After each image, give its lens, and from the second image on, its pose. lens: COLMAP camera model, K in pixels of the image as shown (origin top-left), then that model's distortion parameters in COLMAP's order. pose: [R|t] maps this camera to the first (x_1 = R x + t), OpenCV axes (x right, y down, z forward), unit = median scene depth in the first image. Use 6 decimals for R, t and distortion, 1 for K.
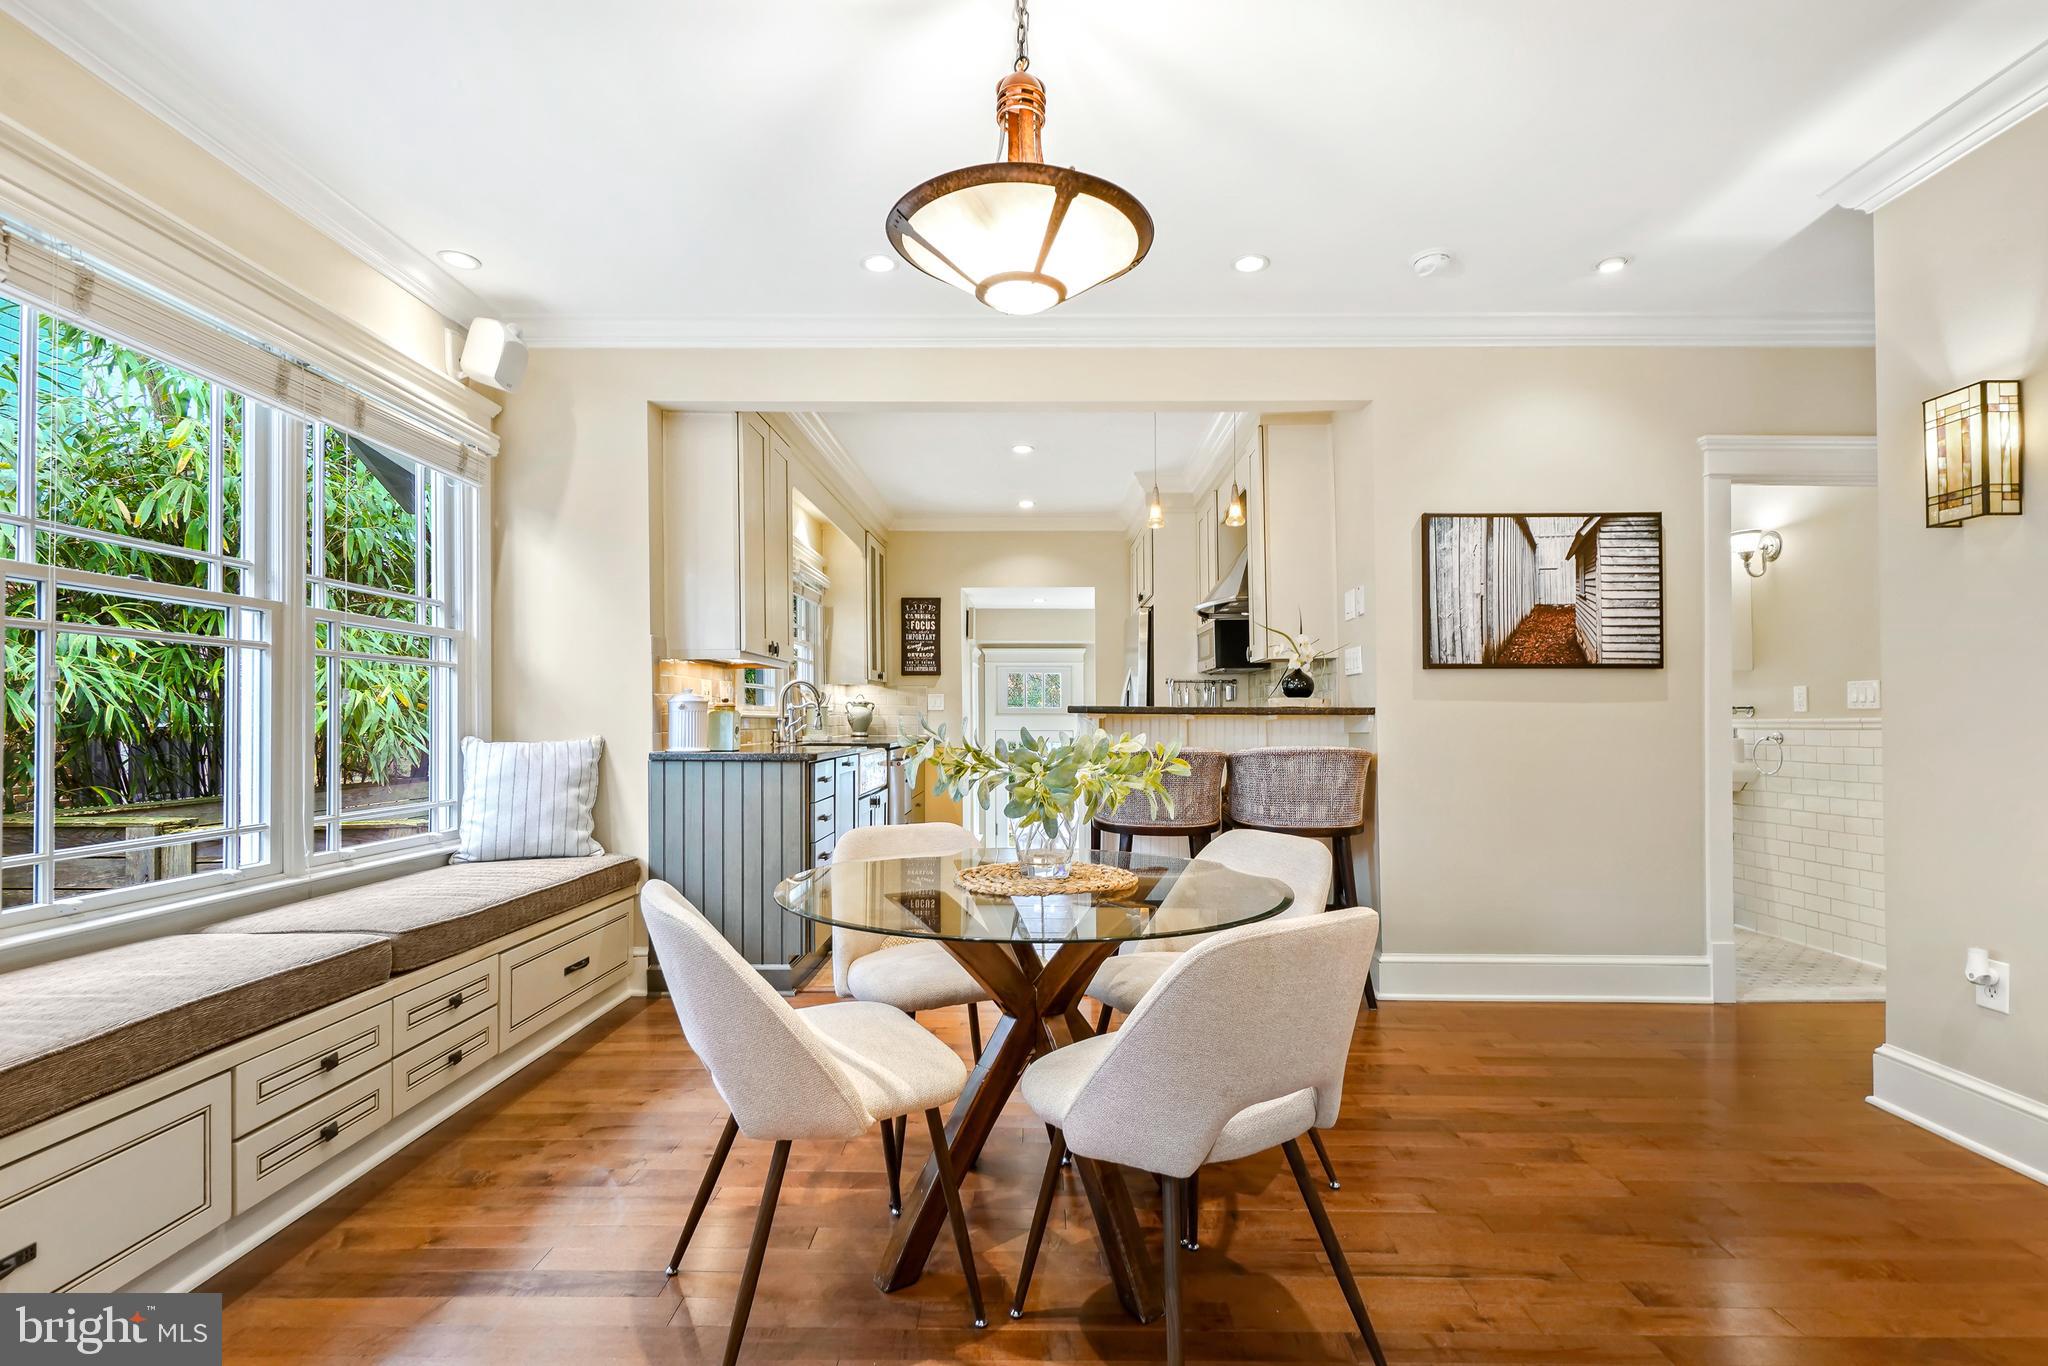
lens RADIAL K [[915.4, 0, 1031.8], [0, 915.4, 697.9], [0, 0, 1]] dist [-0.003912, -0.000720]
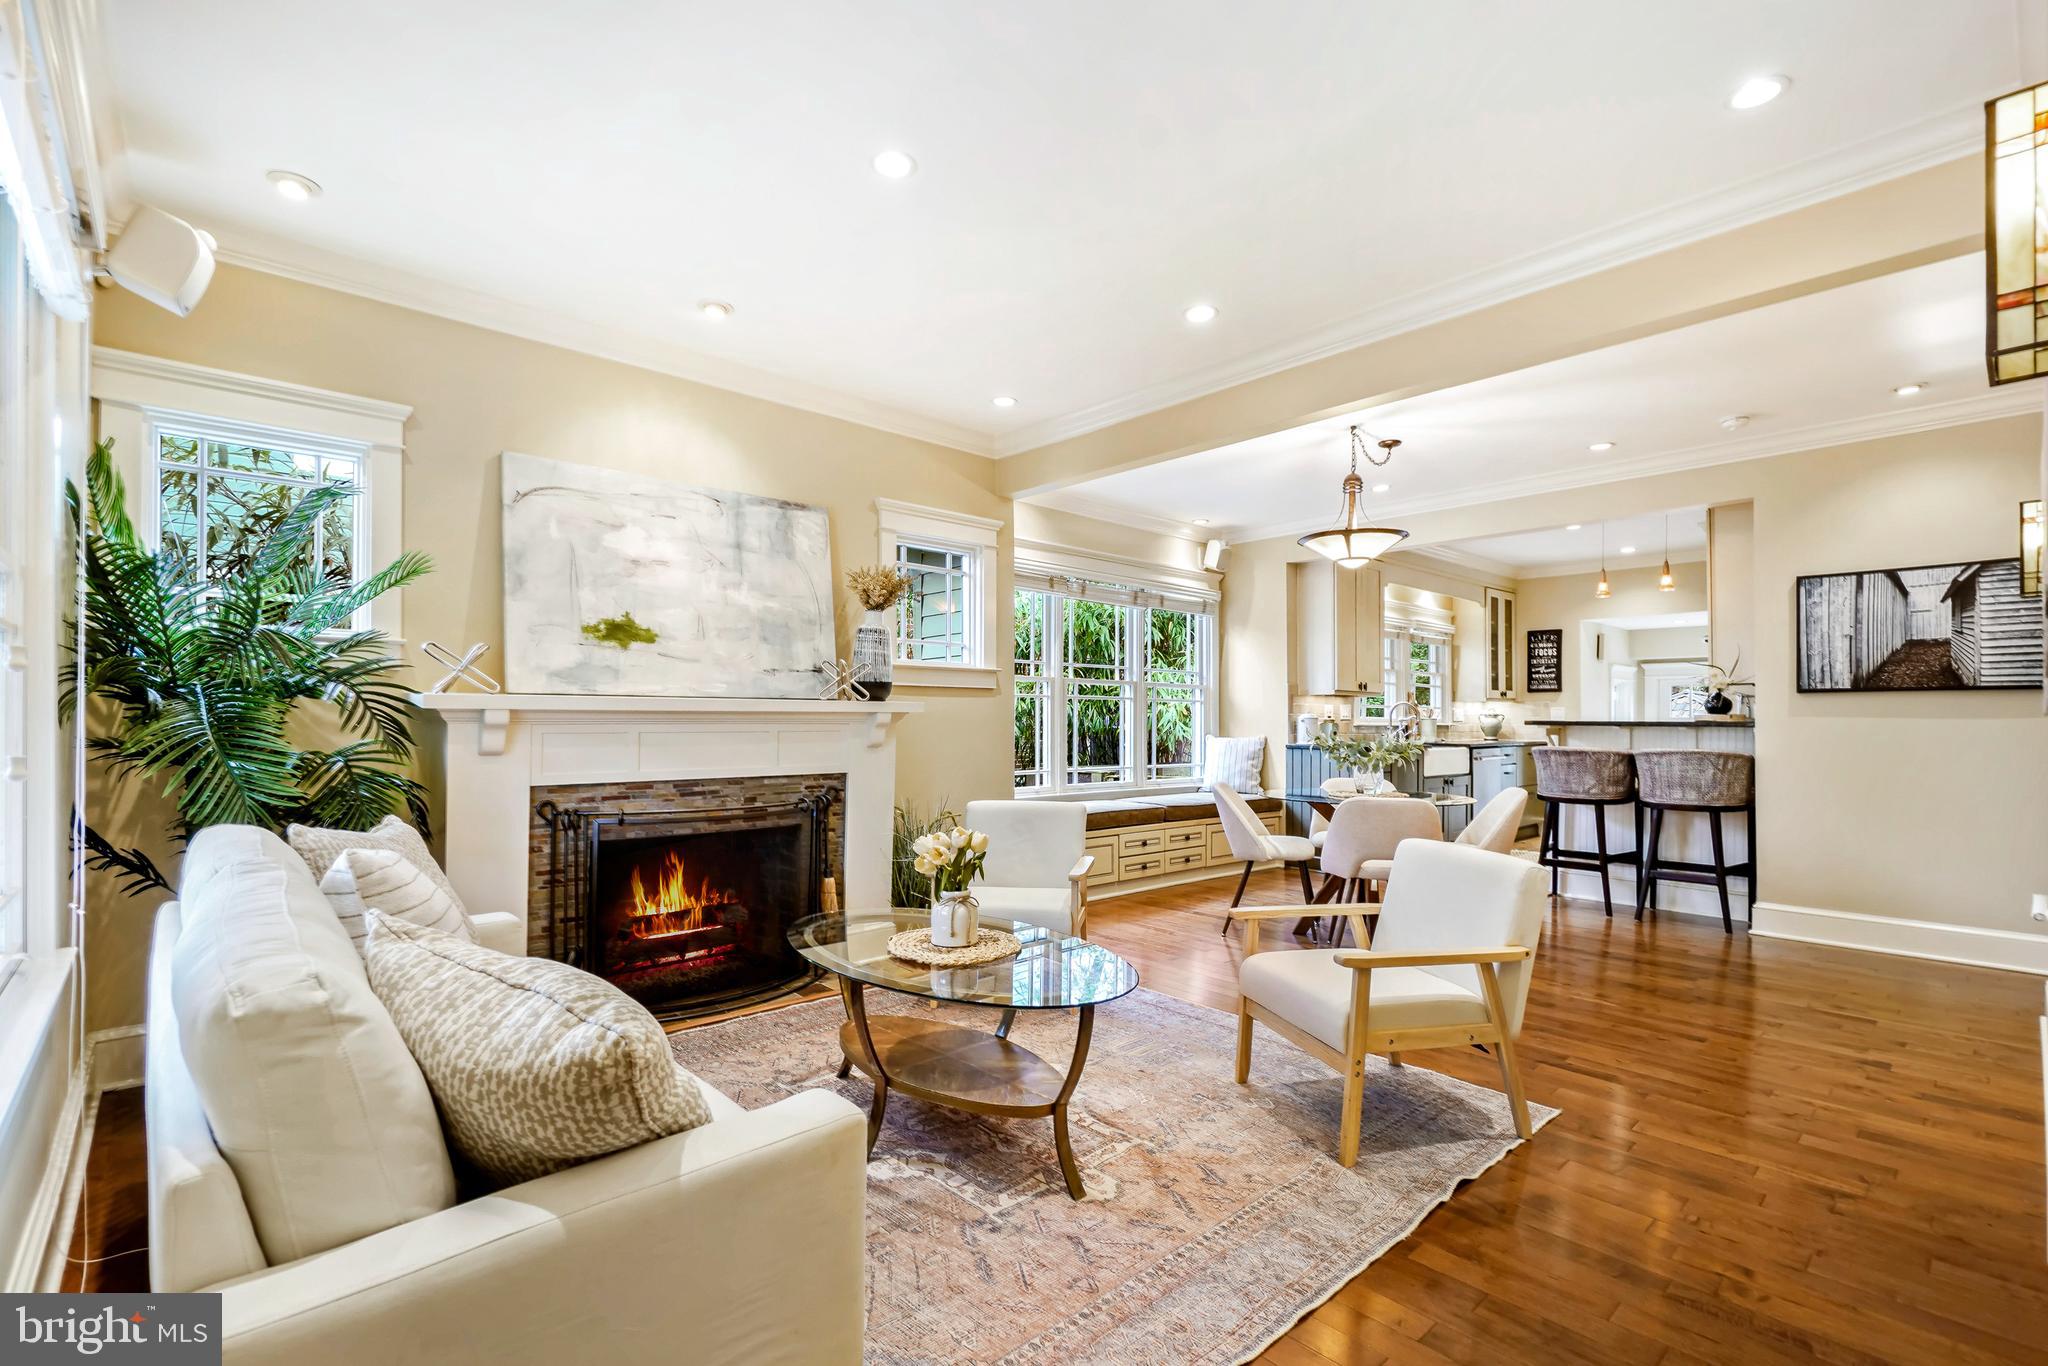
lens RADIAL K [[915.4, 0, 1033.1], [0, 915.4, 701.8], [0, 0, 1]] dist [-0.003912, -0.000720]
pose [[0.680285, -0.012691, -0.732838, 0.637020], [0.011137, 0.999914, -0.006978, -0.022280], [0.732863, -0.003415, 0.680367, -0.711612]]
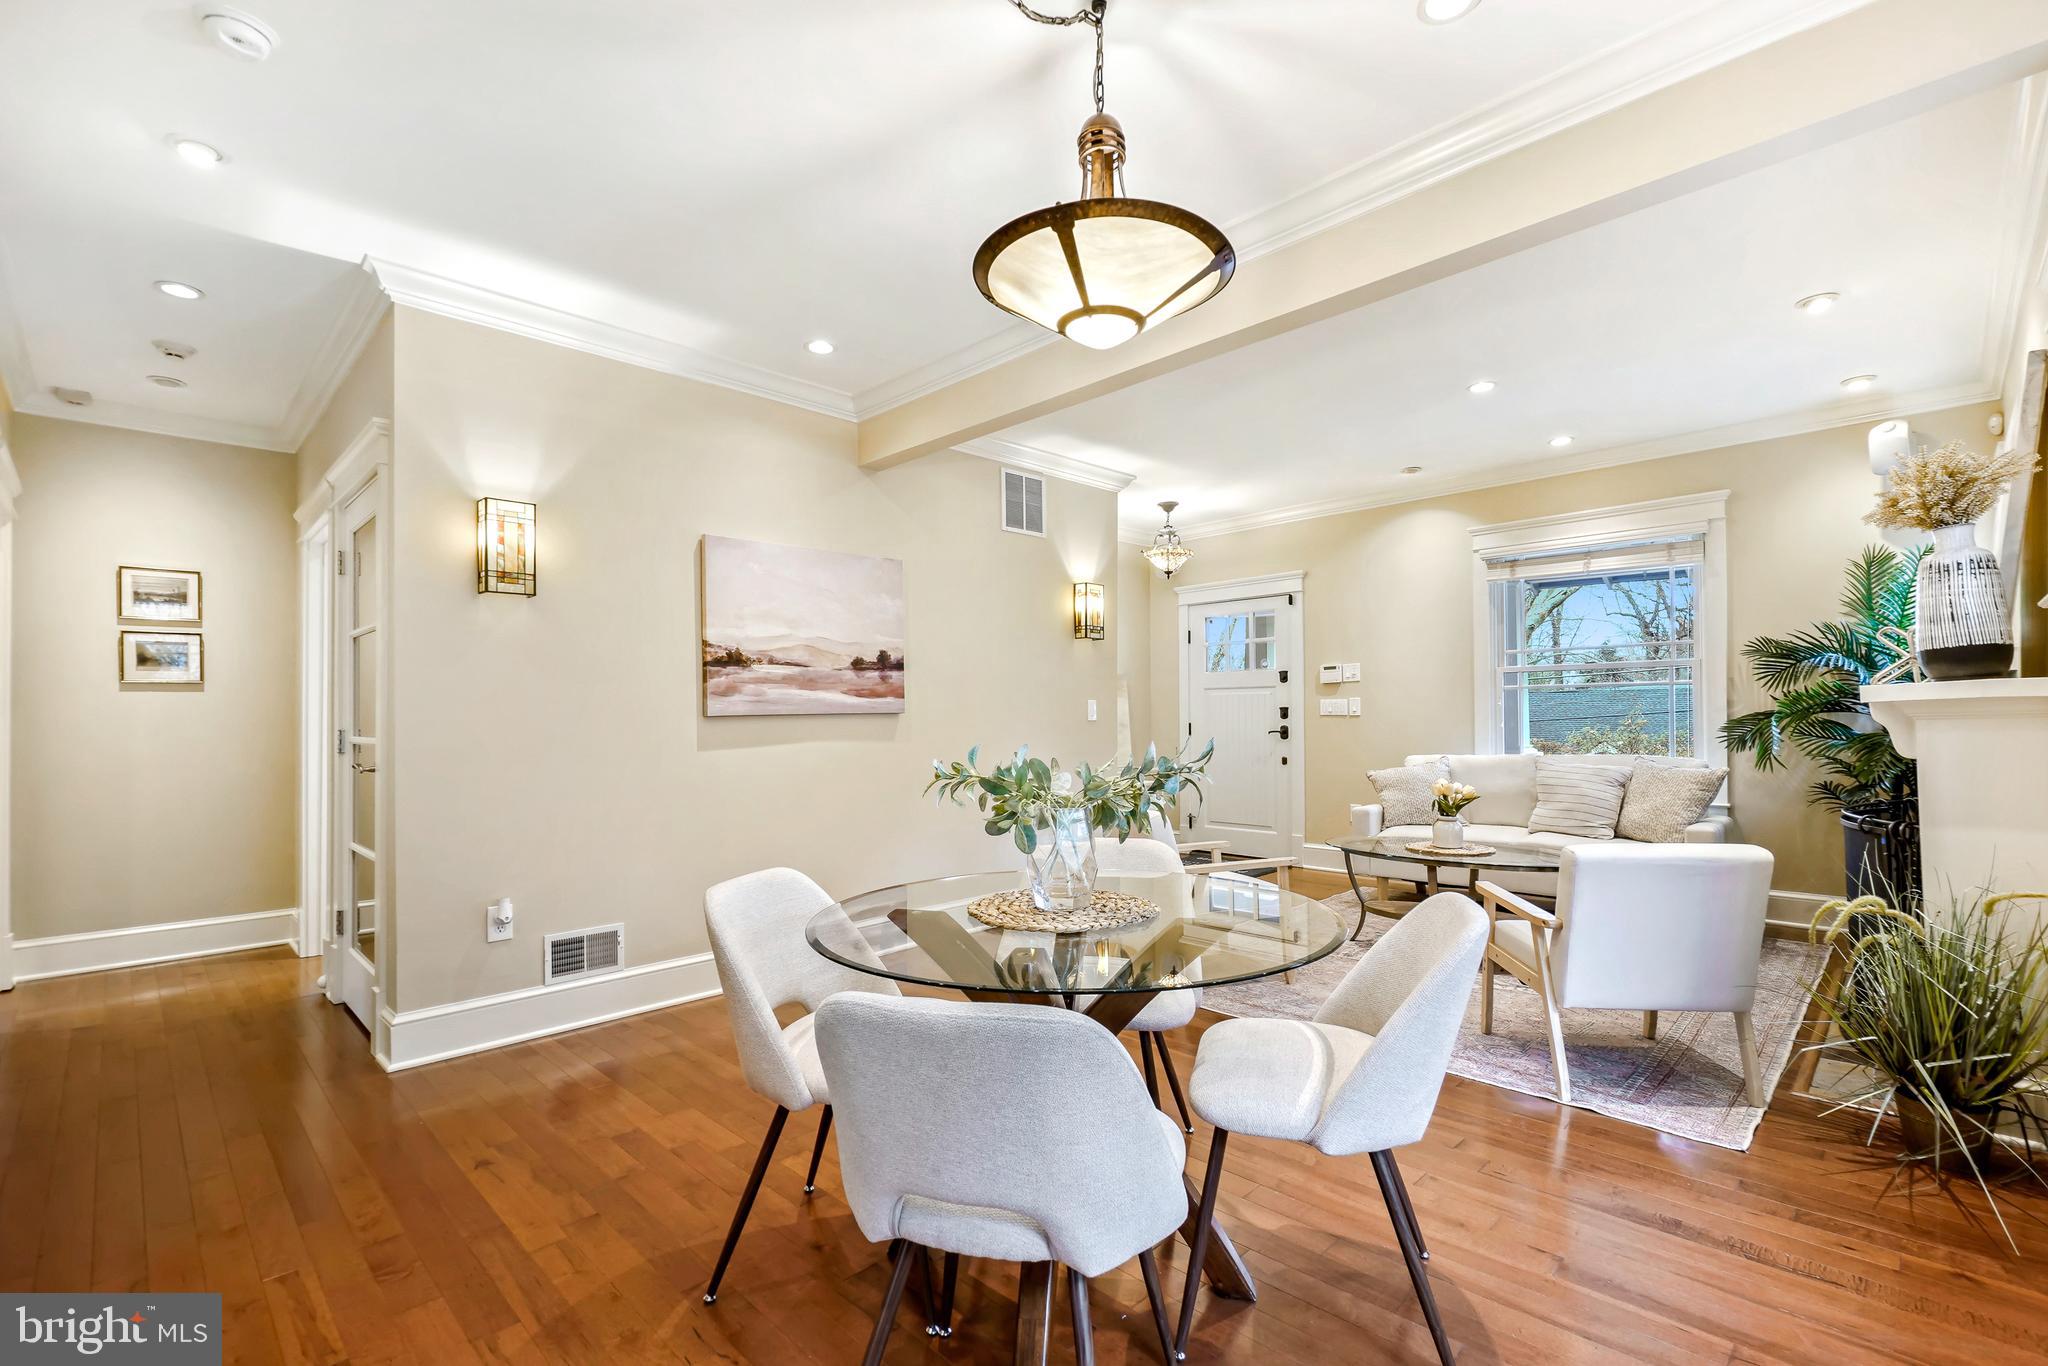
lens RADIAL K [[915.4, 0, 1040.6], [0, 915.4, 693.0], [0, 0, 1]] dist [-0.003912, -0.000720]
pose [[-0.721094, 0.020266, 0.692540, -0.343606], [-0.006291, 0.999339, -0.035795, 0.002872], [-0.692808, -0.030169, -0.720491, 0.915535]]
